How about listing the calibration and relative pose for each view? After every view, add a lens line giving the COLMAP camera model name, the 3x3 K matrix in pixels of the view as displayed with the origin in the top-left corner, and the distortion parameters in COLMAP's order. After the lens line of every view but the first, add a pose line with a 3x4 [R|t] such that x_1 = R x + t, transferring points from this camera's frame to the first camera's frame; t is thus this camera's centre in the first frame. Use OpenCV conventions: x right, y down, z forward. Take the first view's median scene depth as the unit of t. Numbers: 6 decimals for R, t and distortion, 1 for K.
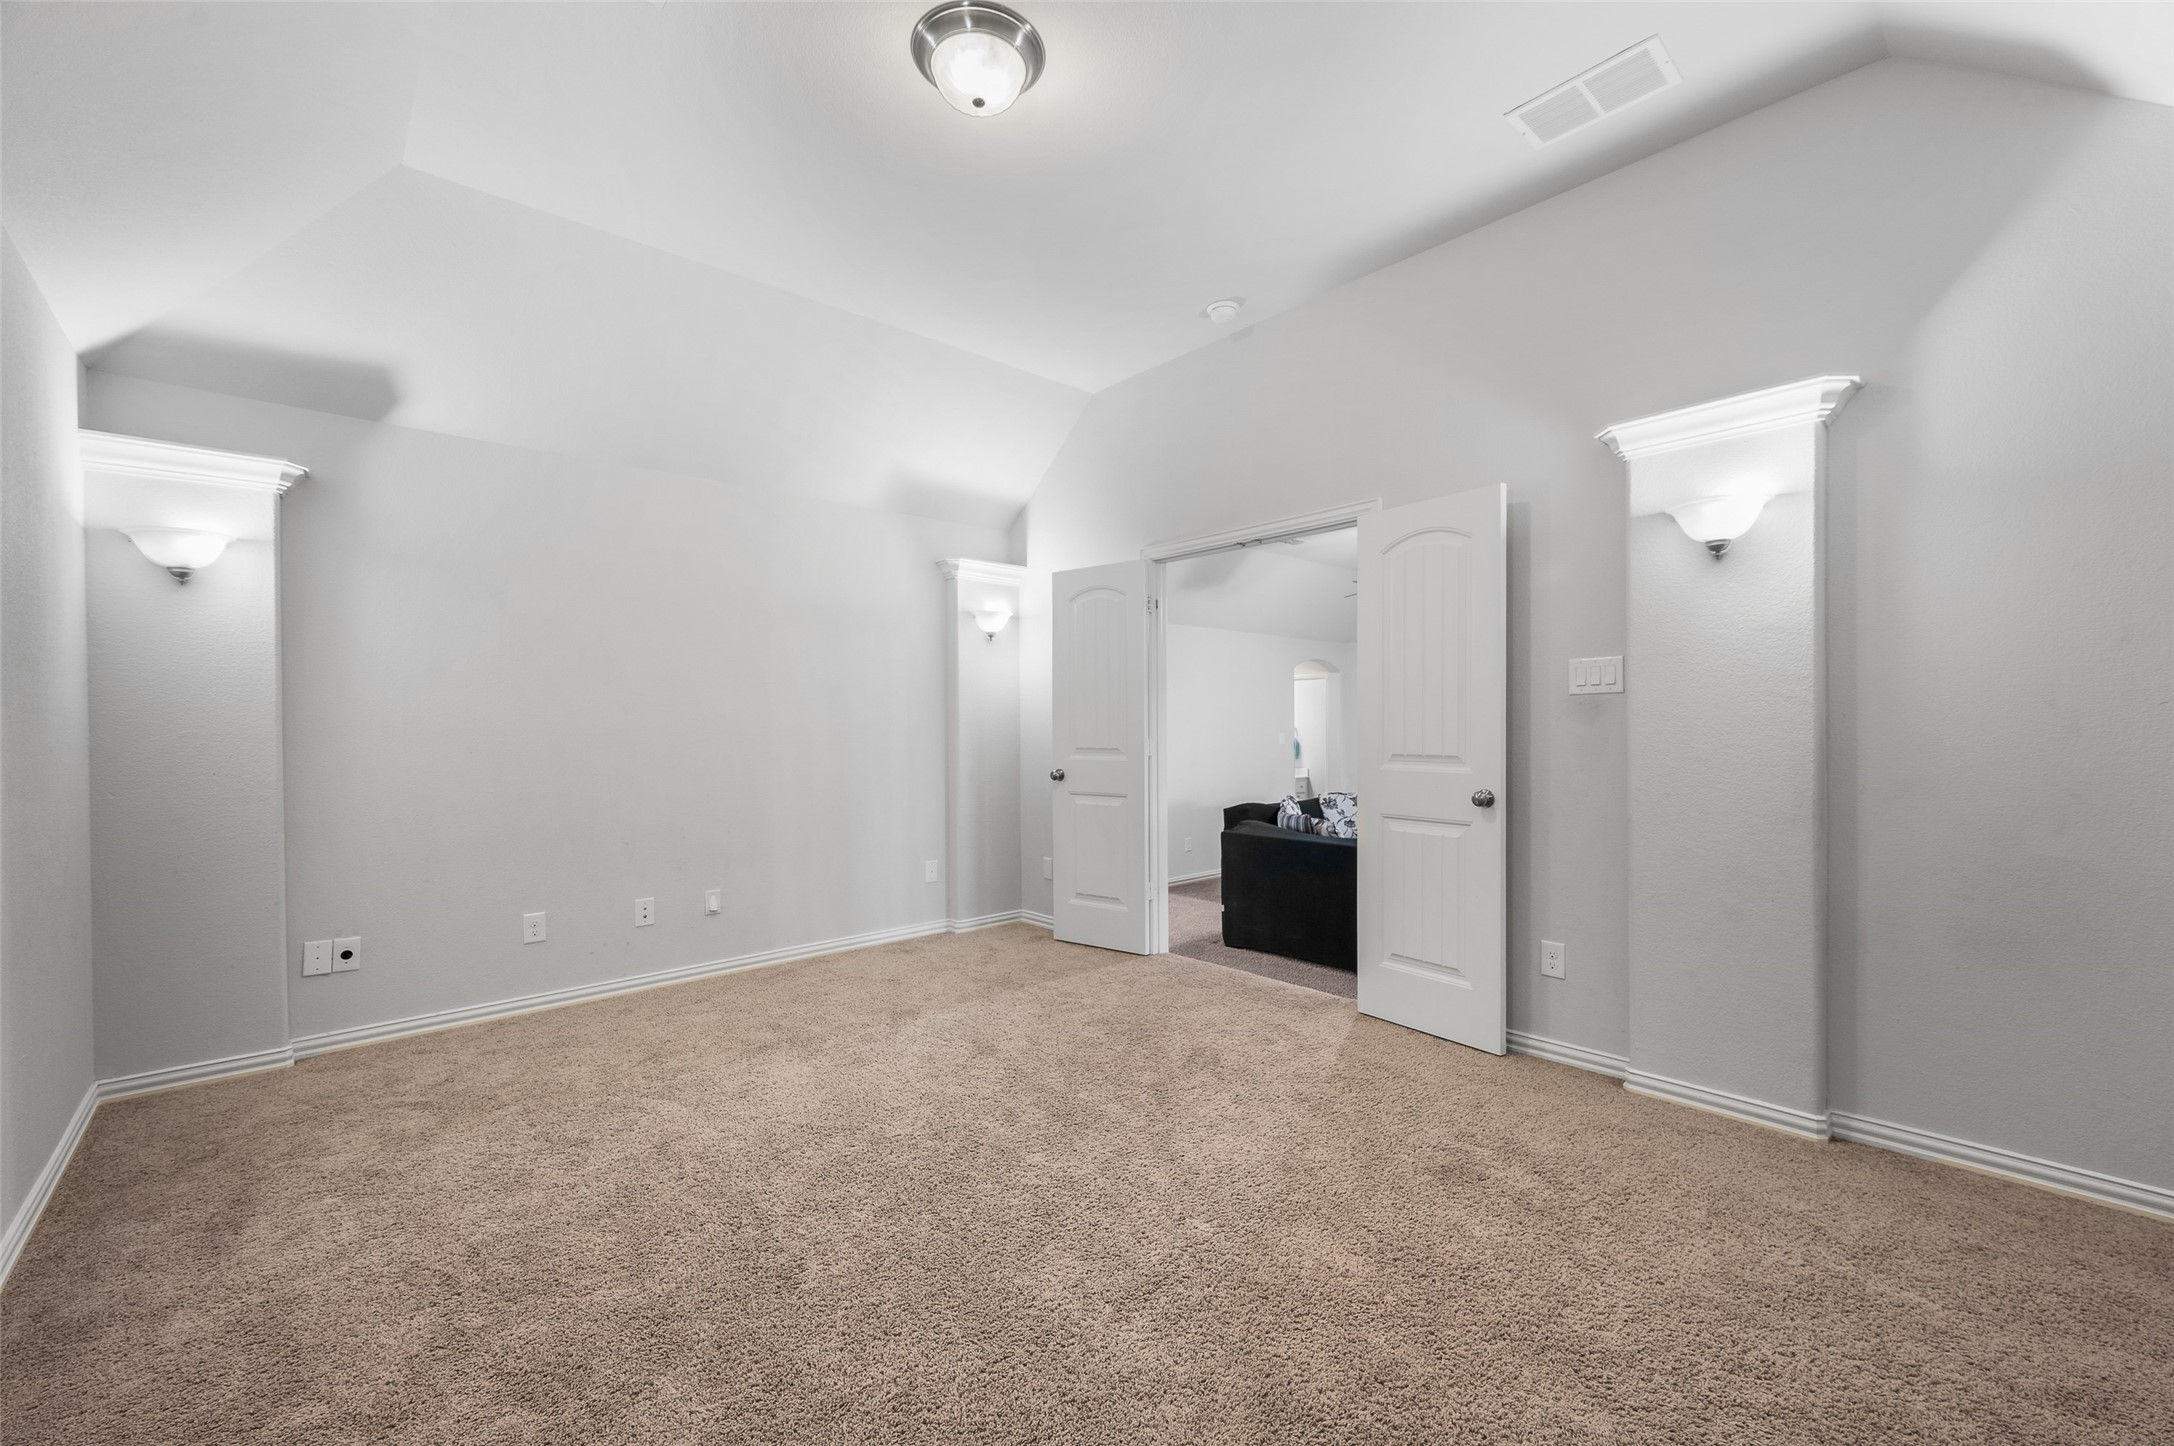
lens RADIAL K [[862.5, 0, 1092.1], [0, 862.5, 726.8], [0, 0, 1]] dist [-0.013813, -0.000214]
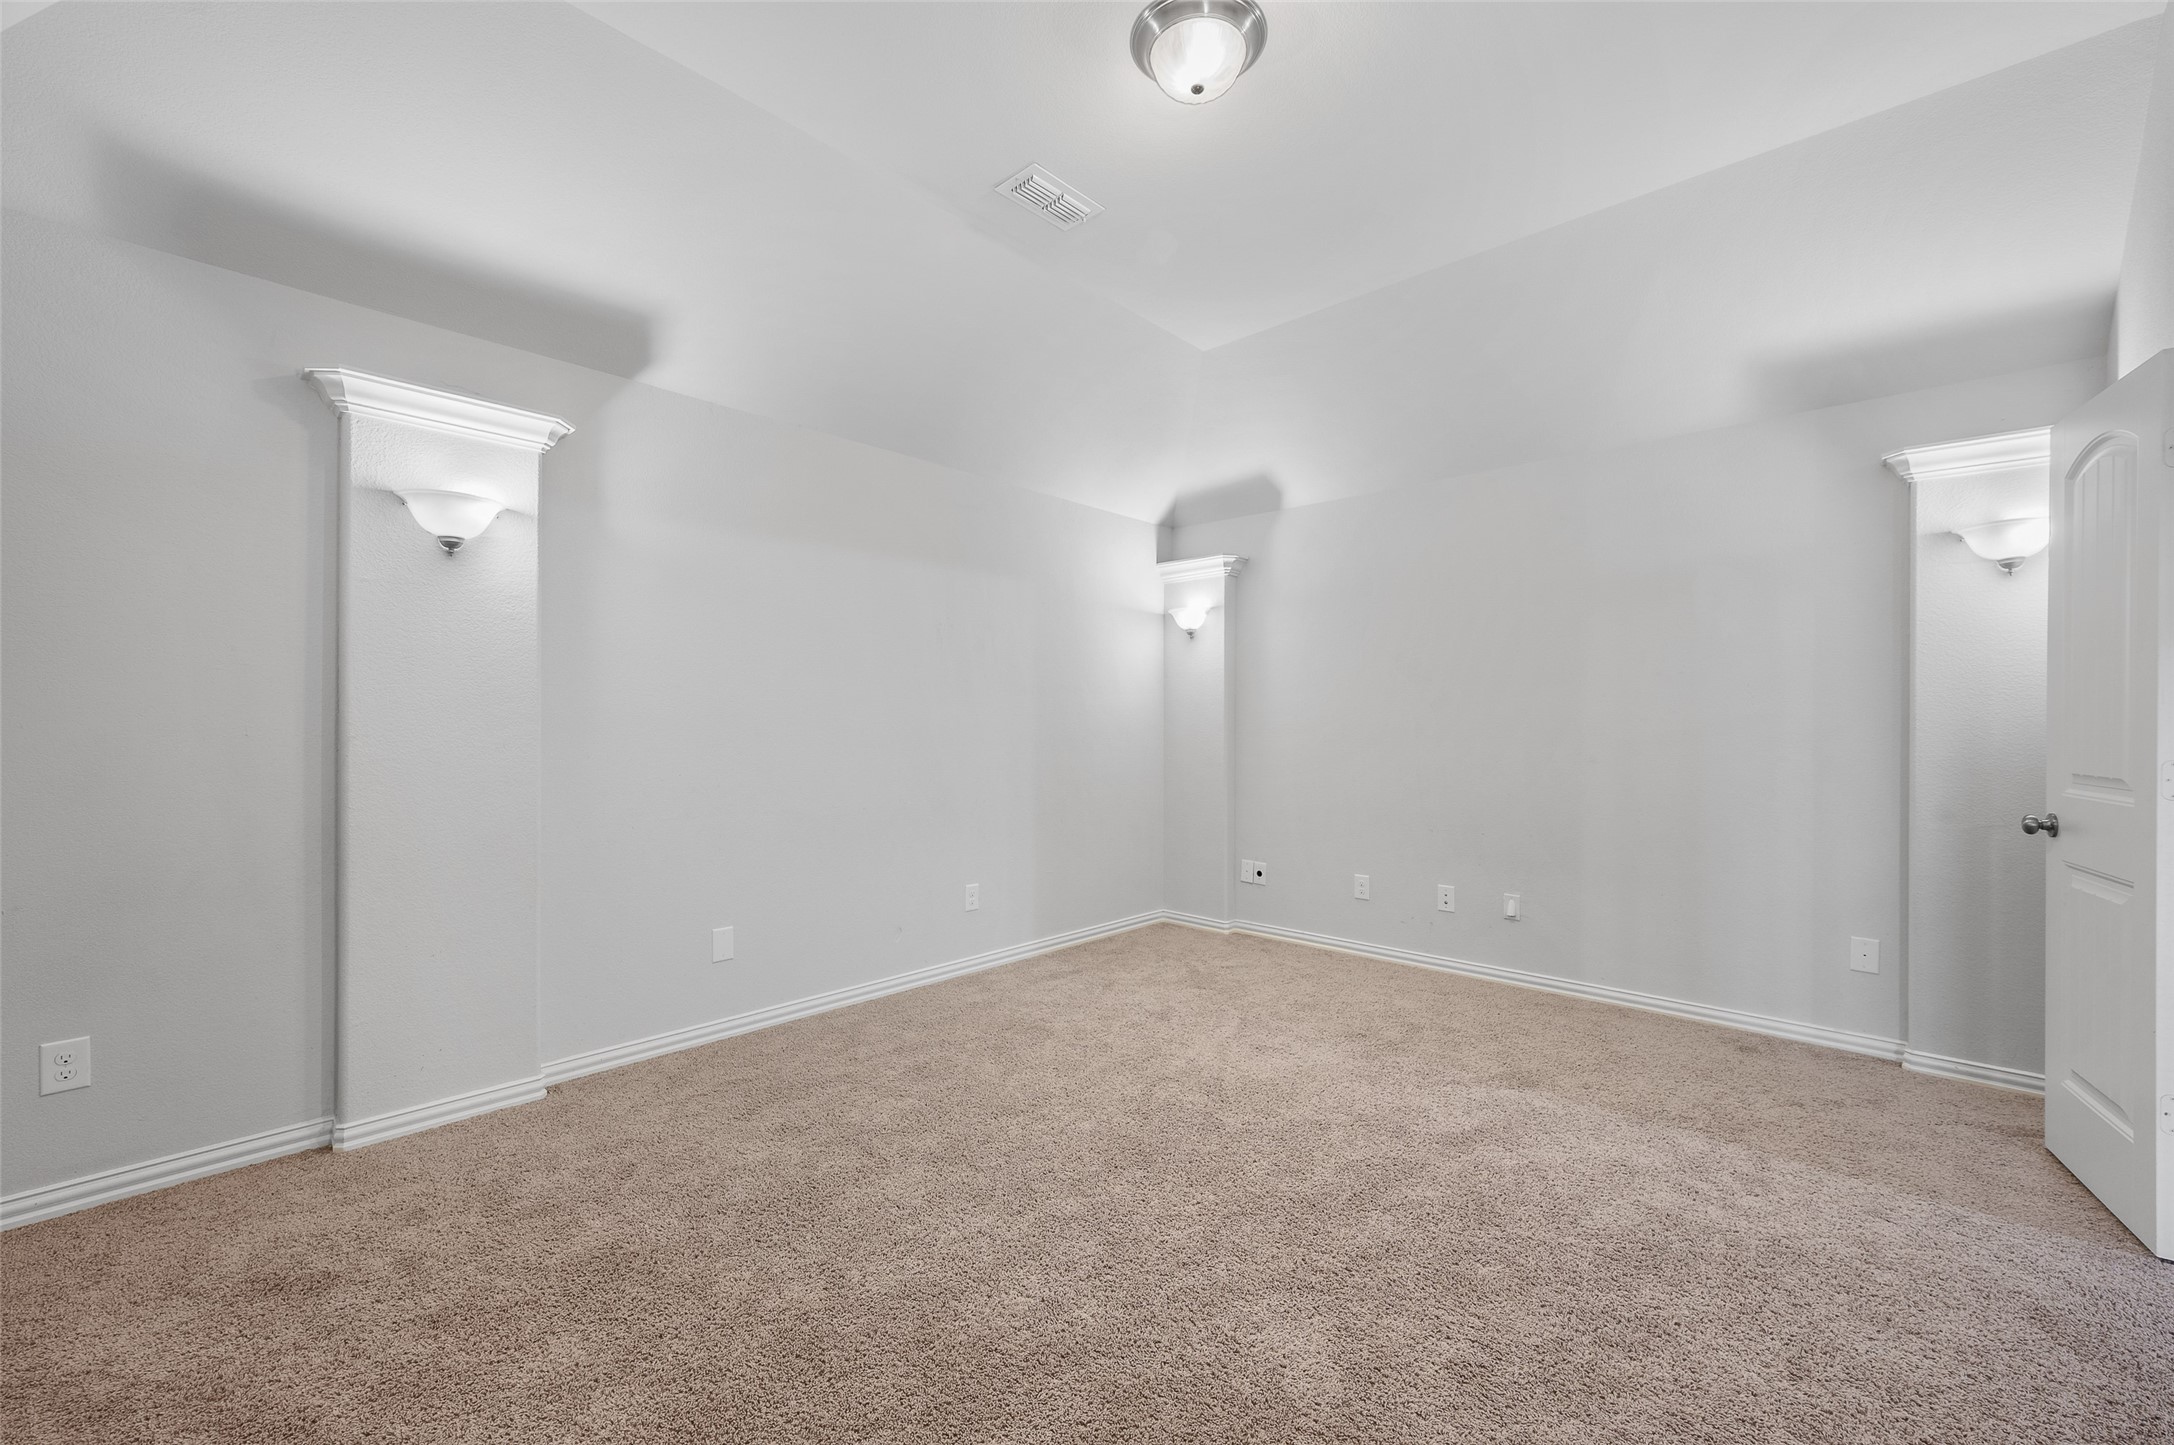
lens RADIAL K [[862.5, 0, 1092.1], [0, 862.5, 717.9], [0, 0, 1]] dist [-0.013813, -0.000214]
pose [[0.081642, 0.002992, -0.996657, 0.544694], [-0.007186, 0.999971, 0.002414, -0.006079], [0.996636, 0.006965, 0.081661, 0.524739]]
